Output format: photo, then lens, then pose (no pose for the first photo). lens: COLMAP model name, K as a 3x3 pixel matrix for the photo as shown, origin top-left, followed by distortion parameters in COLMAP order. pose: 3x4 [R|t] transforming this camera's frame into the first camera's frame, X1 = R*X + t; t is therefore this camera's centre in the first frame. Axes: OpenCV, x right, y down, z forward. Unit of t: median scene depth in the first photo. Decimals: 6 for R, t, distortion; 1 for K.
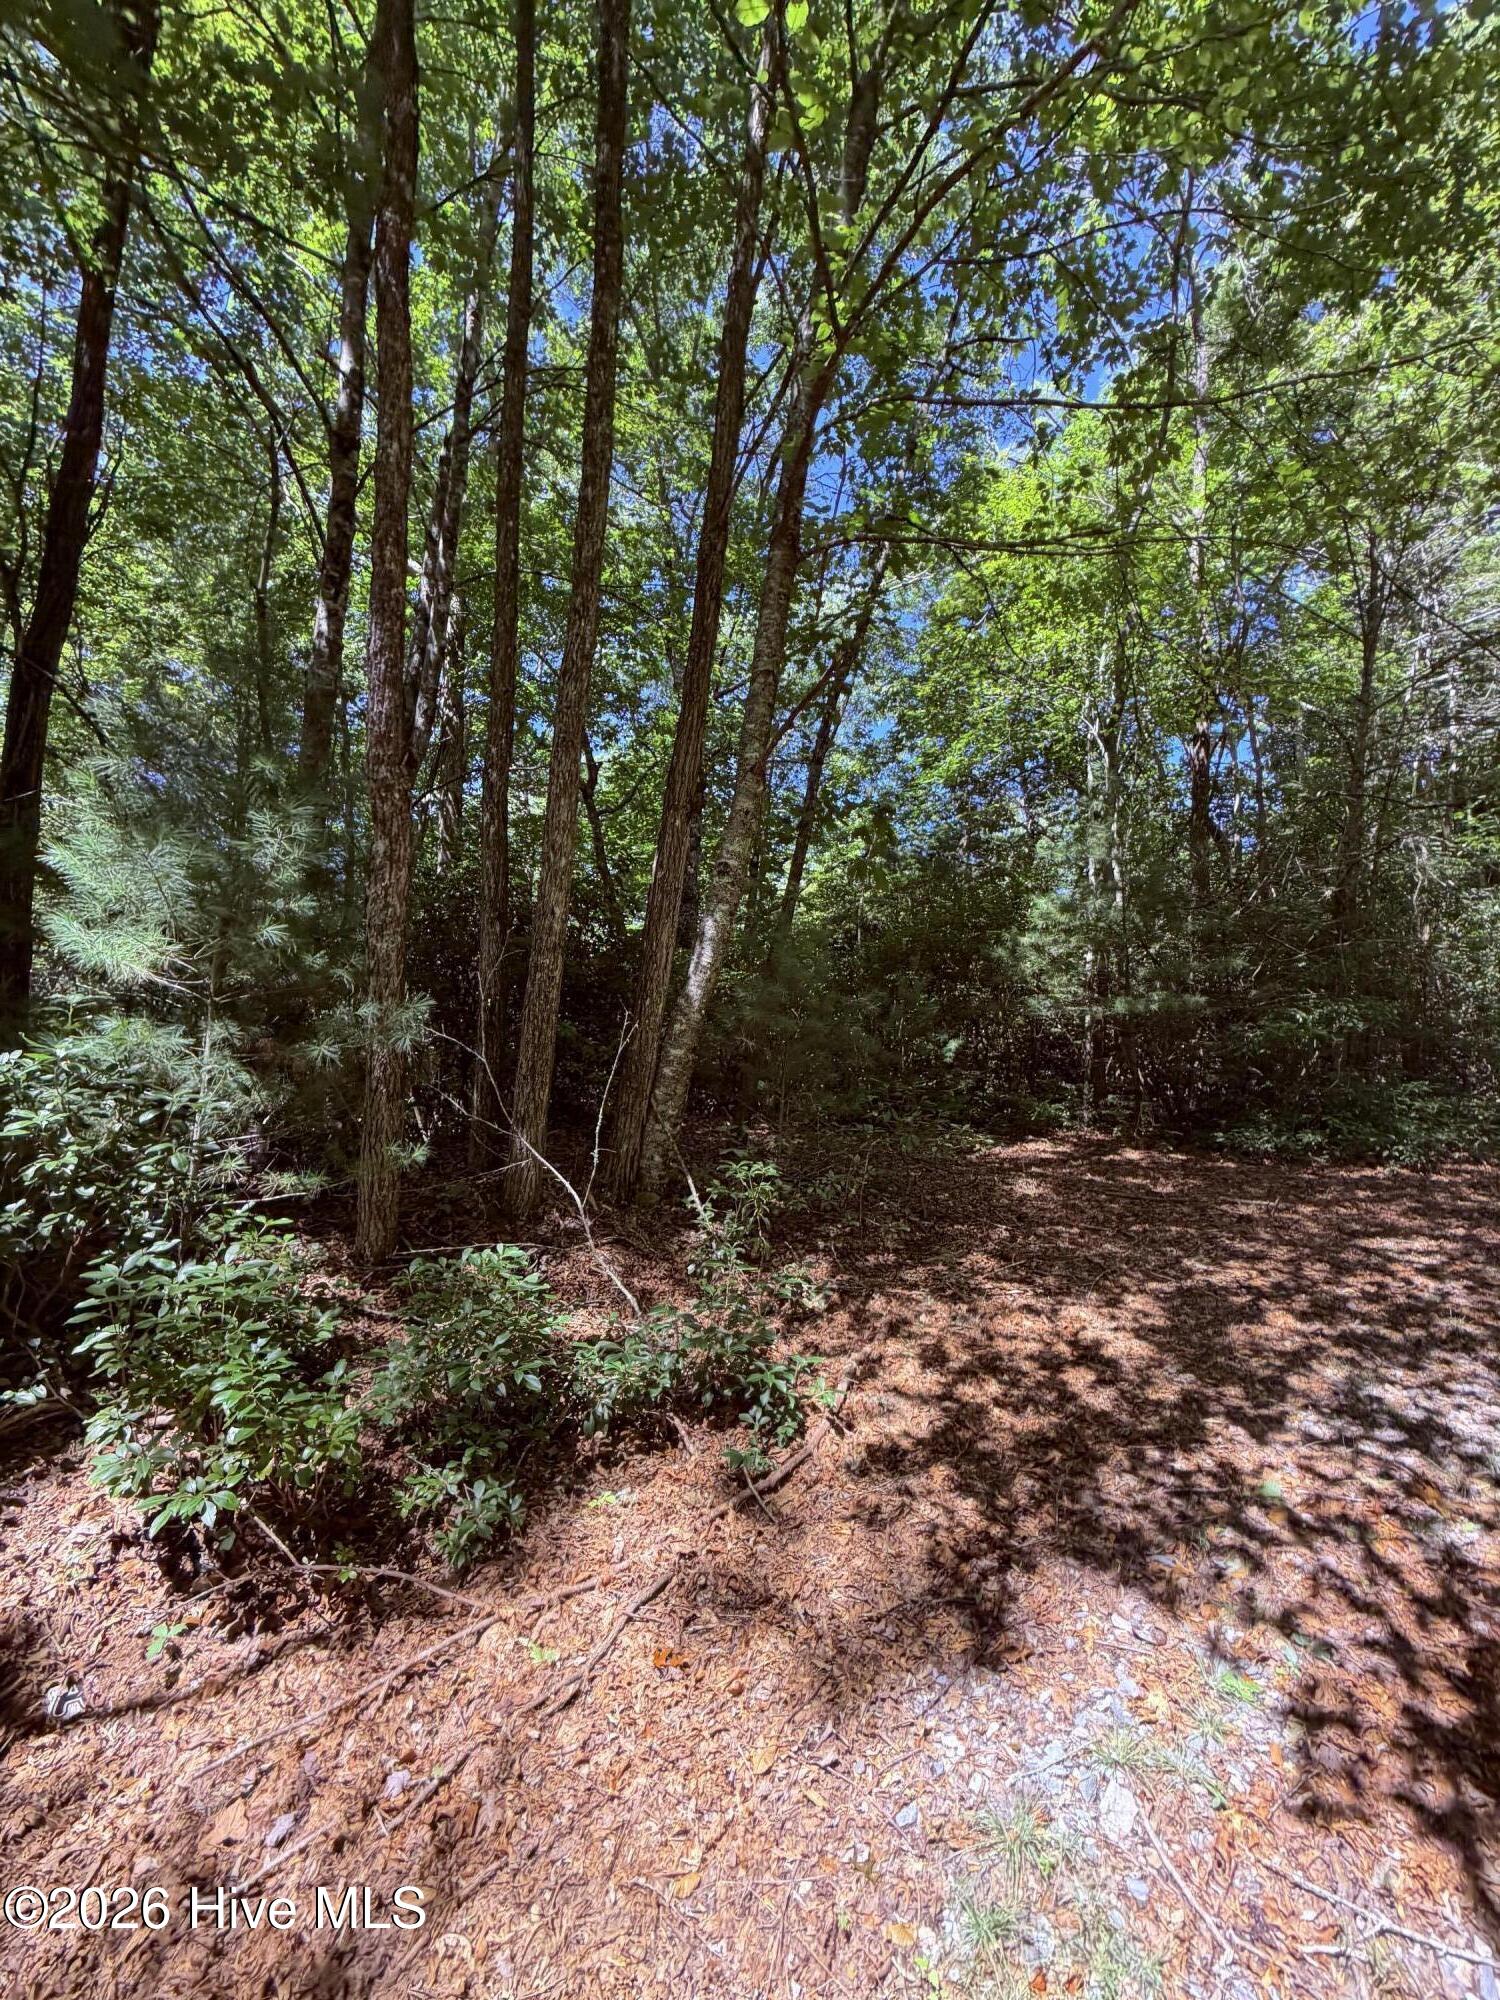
lens RADIAL K [[801.4, 0, 754.9], [0, 801.4, 966.9], [0, 0, 1]] dist [-0.002759, -0.000504]
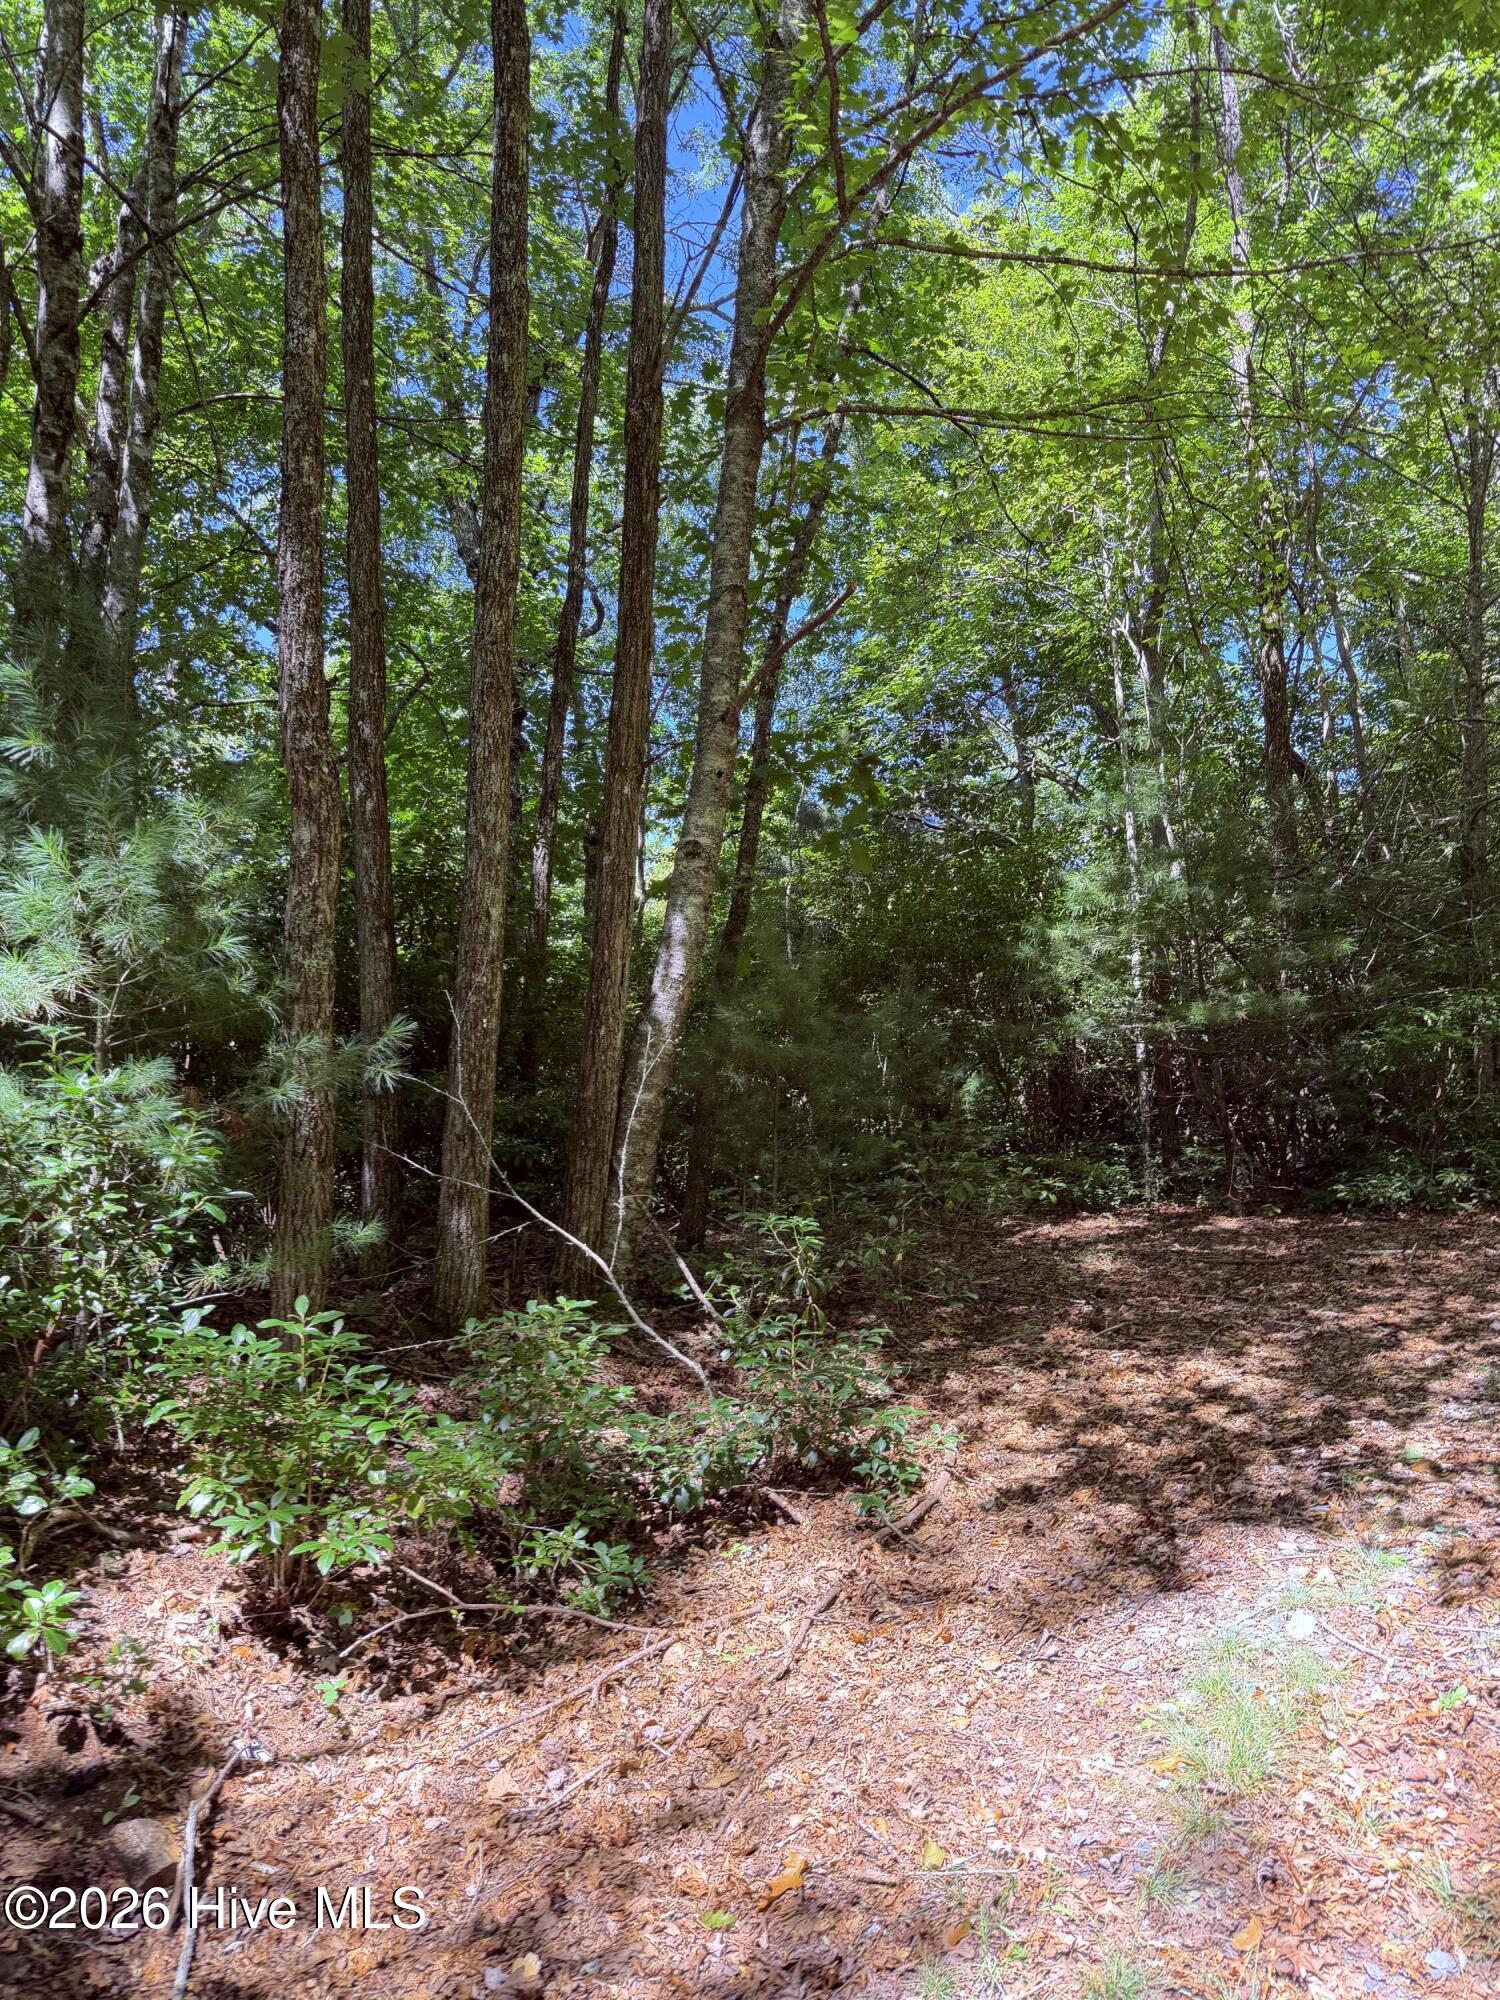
lens RADIAL K [[1437.7, 0, 736.8], [0, 1437.7, 920.9], [0, 0, 1]] dist [0.108017, -0.188681]
pose [[0.988149, -0.042249, 0.147569, -0.246678], [0.051756, 0.996783, -0.061190, 0.036655], [-0.144509, 0.068103, 0.987157, -0.414024]]
